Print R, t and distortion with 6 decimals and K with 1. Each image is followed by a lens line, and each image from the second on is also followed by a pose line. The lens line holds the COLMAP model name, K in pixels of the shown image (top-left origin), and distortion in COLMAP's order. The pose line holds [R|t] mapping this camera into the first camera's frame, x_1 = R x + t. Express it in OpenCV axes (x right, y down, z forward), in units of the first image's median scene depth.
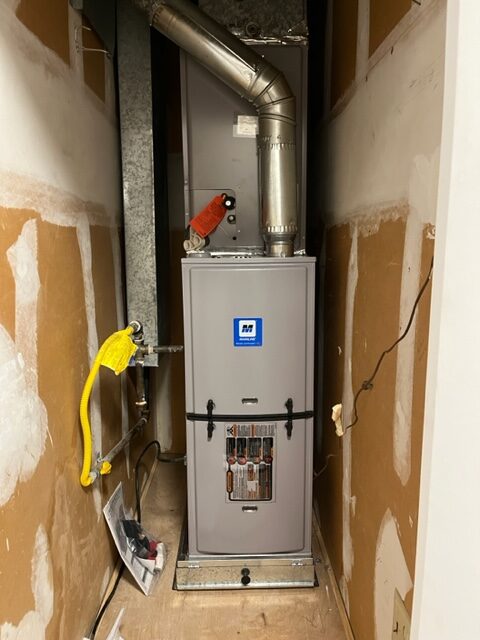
lens RADIAL K [[500.8, 0, 240.0], [0, 500.8, 320.0], [0, 0, 1]] dist [0.081538, -0.120691]
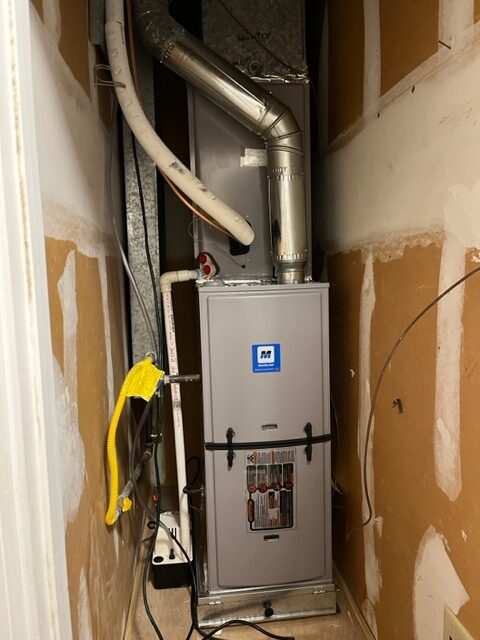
lens RADIAL K [[500.8, 0, 240.0], [0, 500.8, 320.0], [0, 0, 1]] dist [0.081538, -0.120691]
pose [[0.994798, -0.029541, 0.097488, -0.130919], [0.035024, 0.997871, -0.055021, 0.001204], [-0.095655, 0.058149, 0.993715, -0.002267]]
